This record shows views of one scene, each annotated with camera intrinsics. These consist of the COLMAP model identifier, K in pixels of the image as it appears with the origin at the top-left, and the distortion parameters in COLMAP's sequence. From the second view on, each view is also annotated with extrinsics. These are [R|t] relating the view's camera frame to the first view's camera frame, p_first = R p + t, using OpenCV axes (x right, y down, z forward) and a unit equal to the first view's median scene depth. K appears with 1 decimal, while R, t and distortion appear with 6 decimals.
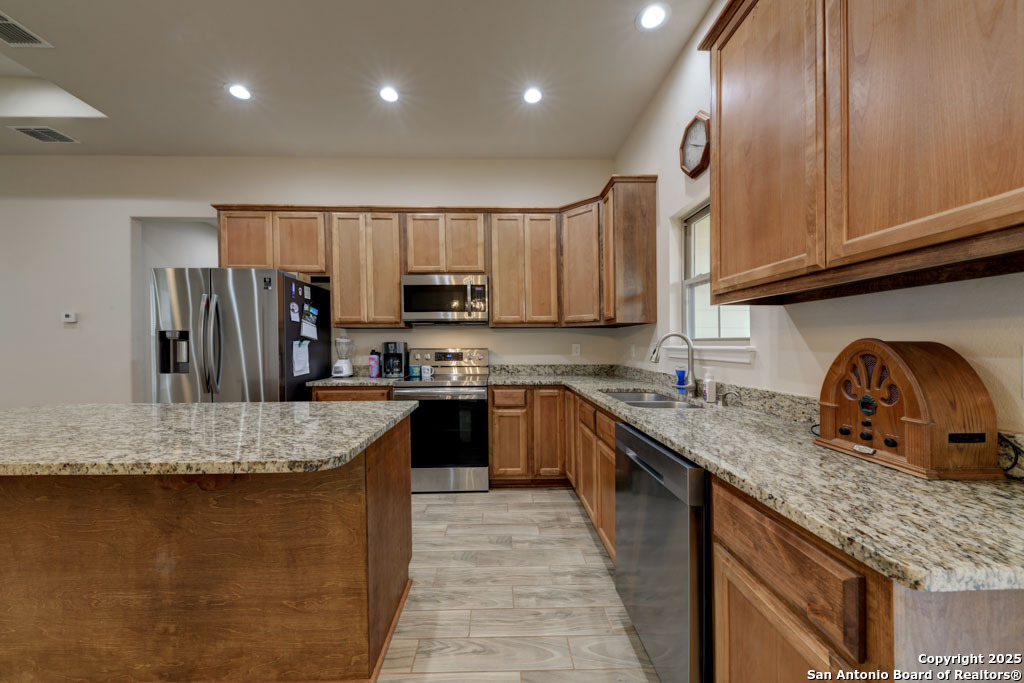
lens RADIAL K [[355.3, 0, 509.8], [0, 355.3, 349.4], [0, 0, 1]] dist [0.009452, -0.005066]
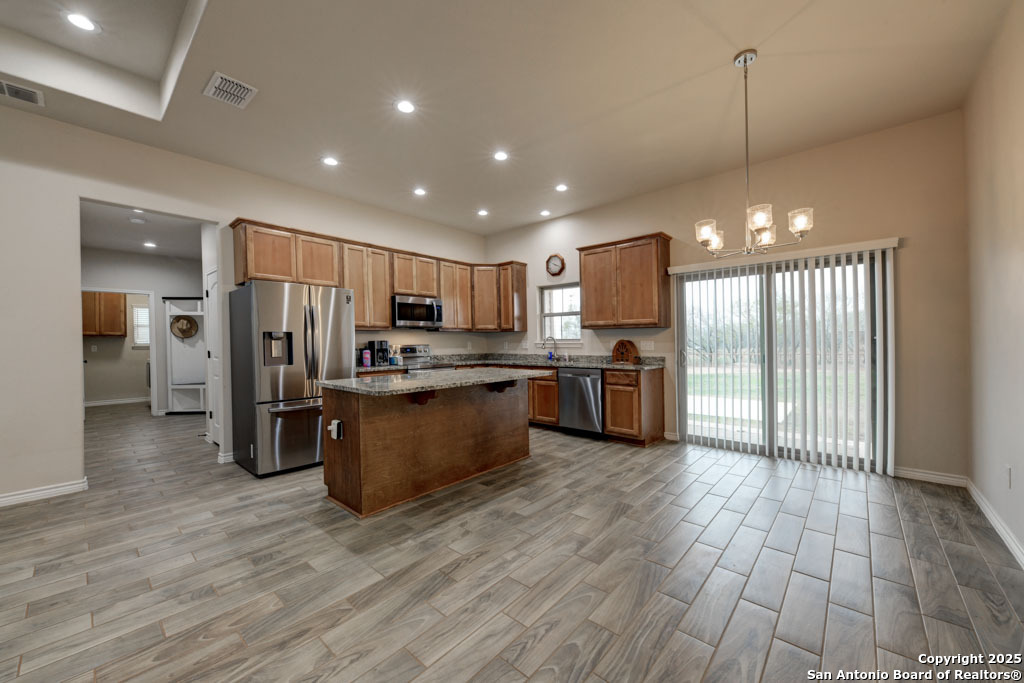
lens RADIAL K [[383.9, 0, 512.9], [0, 383.9, 342.6], [0, 0, 1]] dist [0.008504, -0.004963]
pose [[0.683329, -0.004801, 0.730094, -1.464958], [0.016020, 0.999836, -0.008418, 0.011547], [-0.729934, 0.017448, 0.683294, -0.569327]]
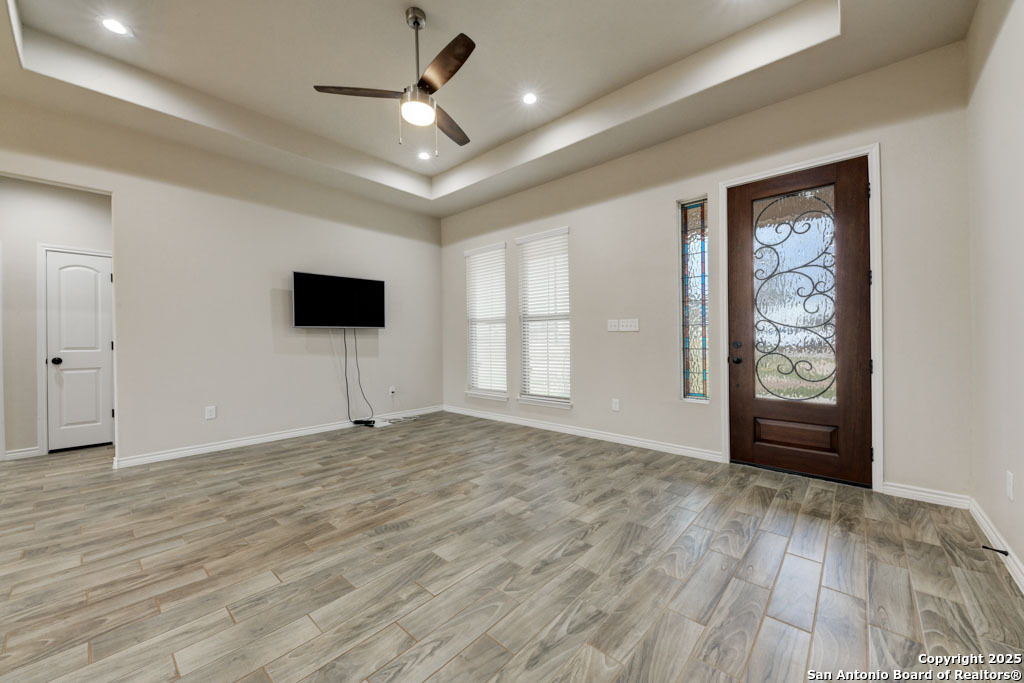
lens RADIAL K [[383.9, 0, 518.0], [0, 383.9, 351.2], [0, 0, 1]] dist [0.008504, -0.004963]
pose [[-0.681717, 0.030605, -0.730976, -1.426725], [0.000241, 0.999134, 0.041608, 0.026427], [0.731616, 0.028188, -0.681134, 1.172784]]
